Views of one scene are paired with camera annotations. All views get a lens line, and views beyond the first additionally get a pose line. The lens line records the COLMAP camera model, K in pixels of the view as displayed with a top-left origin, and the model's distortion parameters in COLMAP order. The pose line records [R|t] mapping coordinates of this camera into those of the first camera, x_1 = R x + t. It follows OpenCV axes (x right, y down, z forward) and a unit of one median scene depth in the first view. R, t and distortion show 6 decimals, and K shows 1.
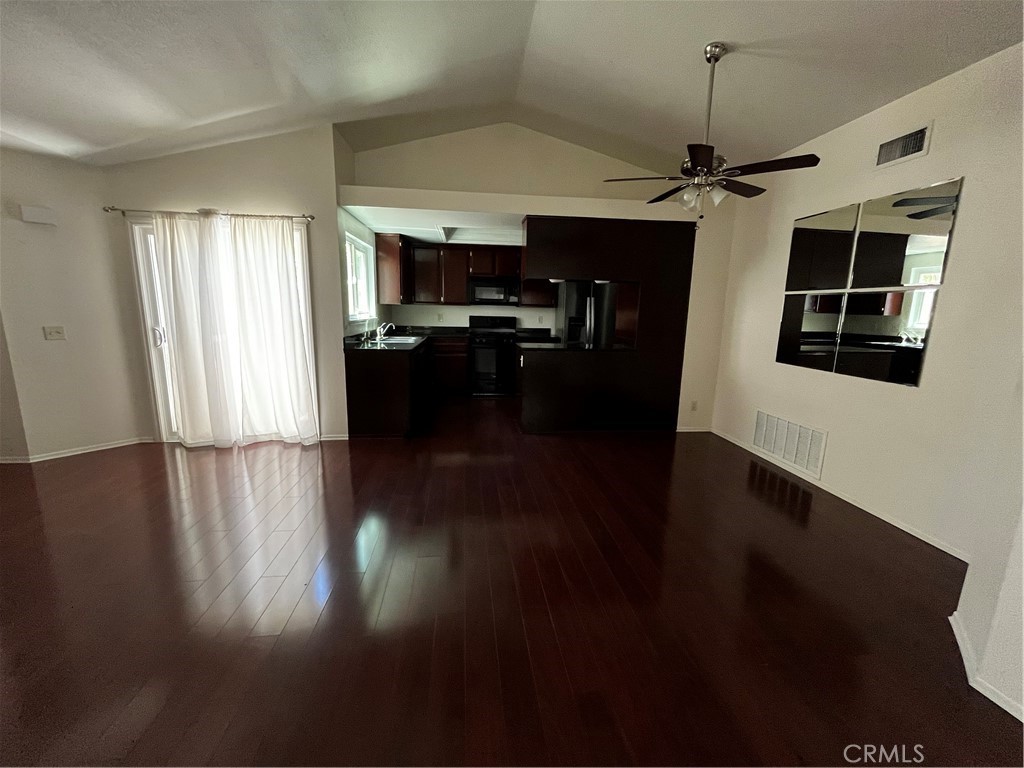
lens RADIAL K [[415.5, 0, 513.6], [0, 415.5, 384.9], [0, 0, 1]] dist [-0.000280, 0.000001]
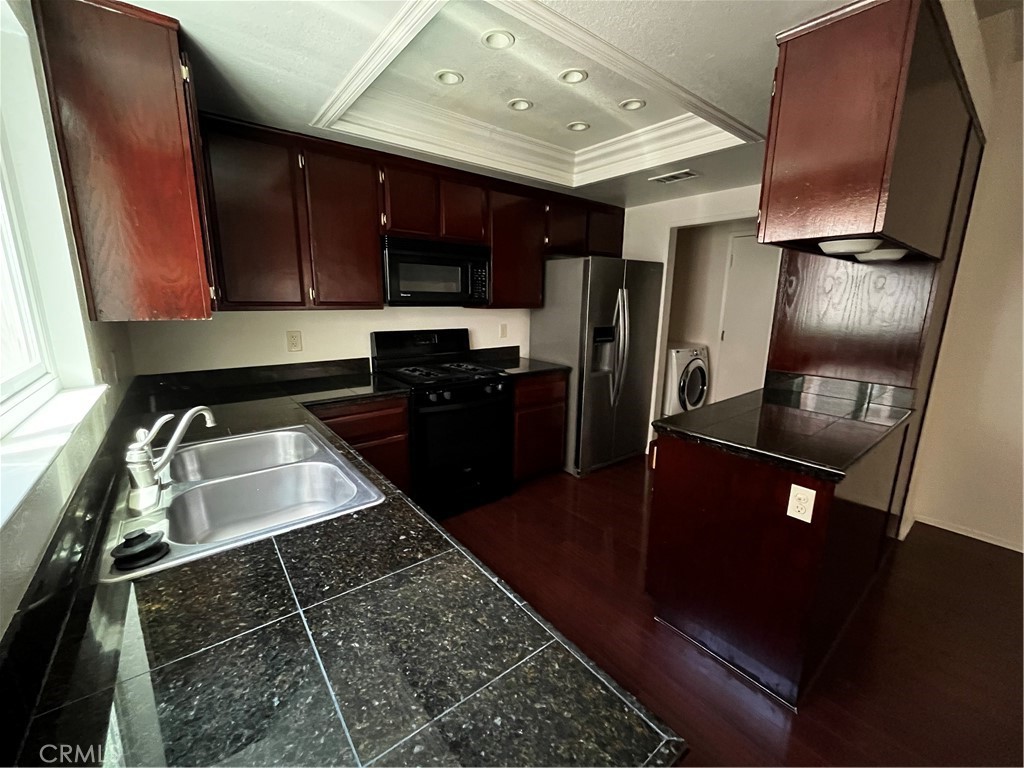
lens RADIAL K [[415.5, 0, 510.6], [0, 415.5, 382.3], [0, 0, 1]] dist [-0.000280, 0.000001]
pose [[0.847524, -0.116370, 0.517842, -0.217755], [0.101251, 0.993199, 0.057481, -0.130177], [-0.521009, 0.003715, 0.853543, 0.588892]]
